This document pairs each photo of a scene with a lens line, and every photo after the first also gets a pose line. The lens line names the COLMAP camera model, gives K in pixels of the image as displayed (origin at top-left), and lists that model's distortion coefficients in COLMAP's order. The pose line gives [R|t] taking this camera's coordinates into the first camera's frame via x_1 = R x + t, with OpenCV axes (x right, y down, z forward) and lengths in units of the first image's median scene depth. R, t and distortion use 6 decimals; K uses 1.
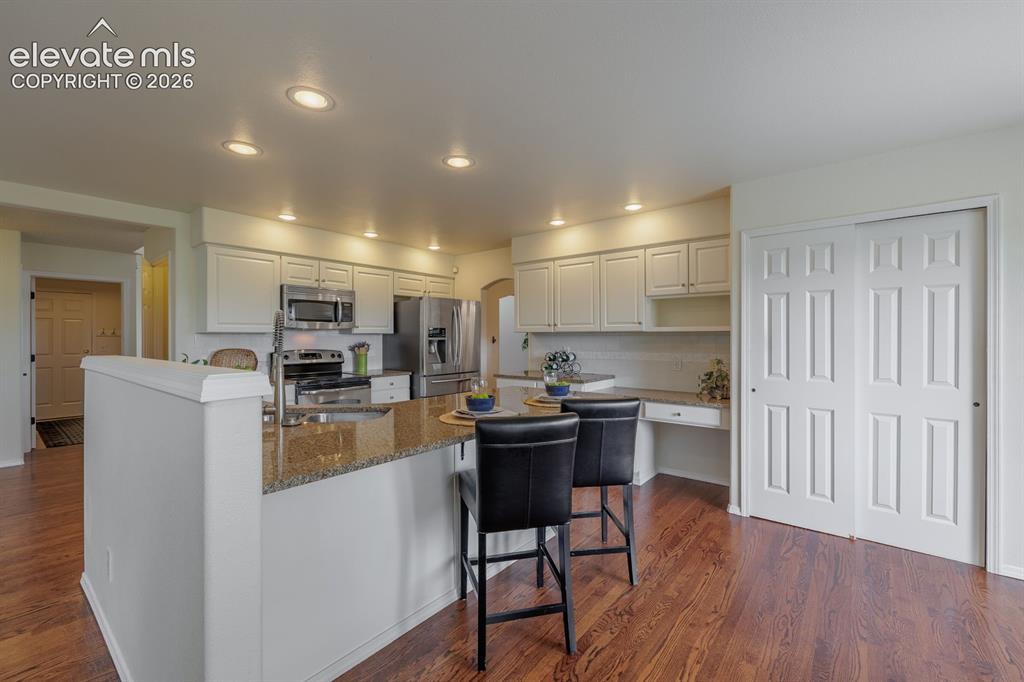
lens RADIAL K [[422.7, 0, 509.3], [0, 422.7, 338.3], [0, 0, 1]] dist [-0.000968, -0.001962]
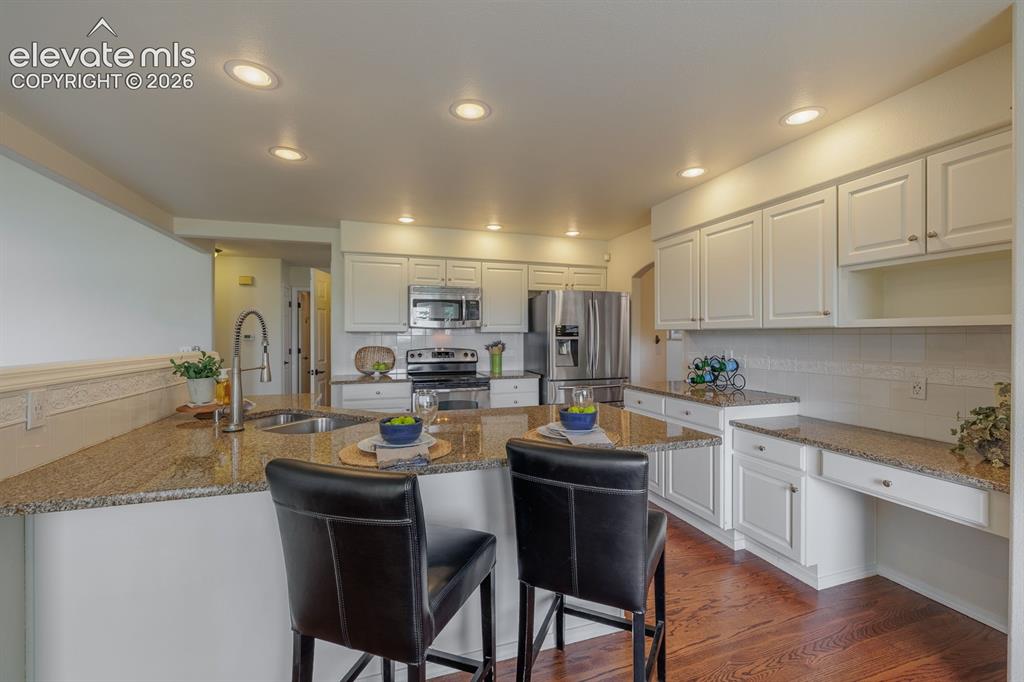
lens RADIAL K [[422.7, 0, 512.5], [0, 422.7, 336.9], [0, 0, 1]] dist [-0.000968, -0.001962]
pose [[0.848099, 0.002736, -0.529830, 0.234041], [-0.002958, 0.999996, 0.000428, -0.001449], [0.529829, 0.001205, 0.848103, 0.252324]]
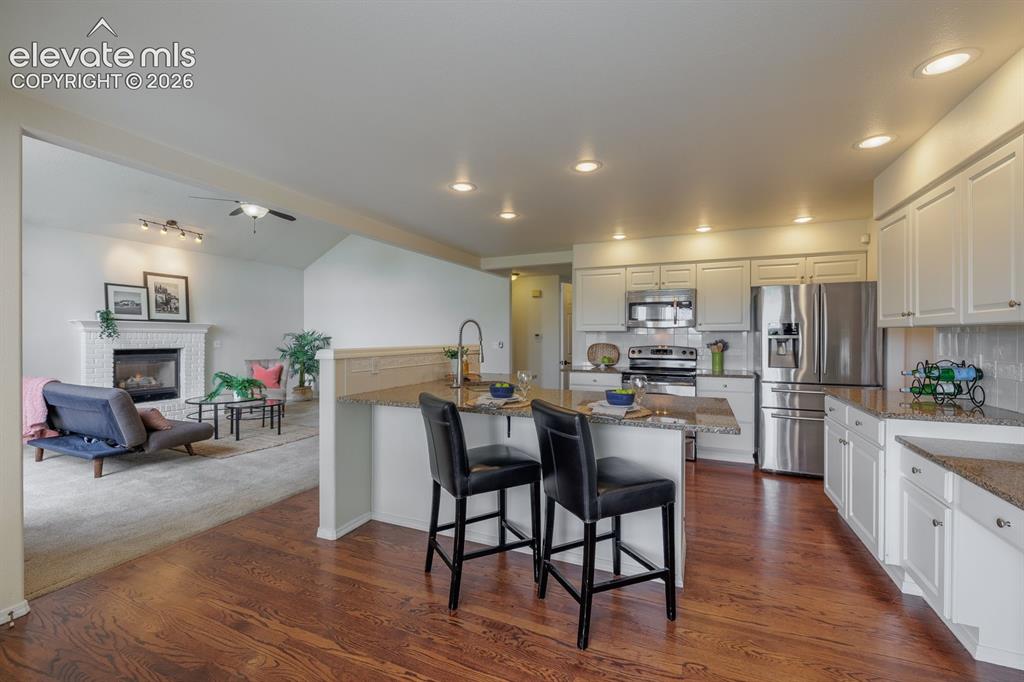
lens RADIAL K [[422.7, 0, 518.7], [0, 422.7, 338.3], [0, 0, 1]] dist [-0.000968, -0.001962]
pose [[0.287615, 0.009630, -0.957698, 0.544131], [-0.003396, 0.999953, 0.009035, -0.002113], [0.957740, 0.000654, 0.287634, 0.356370]]
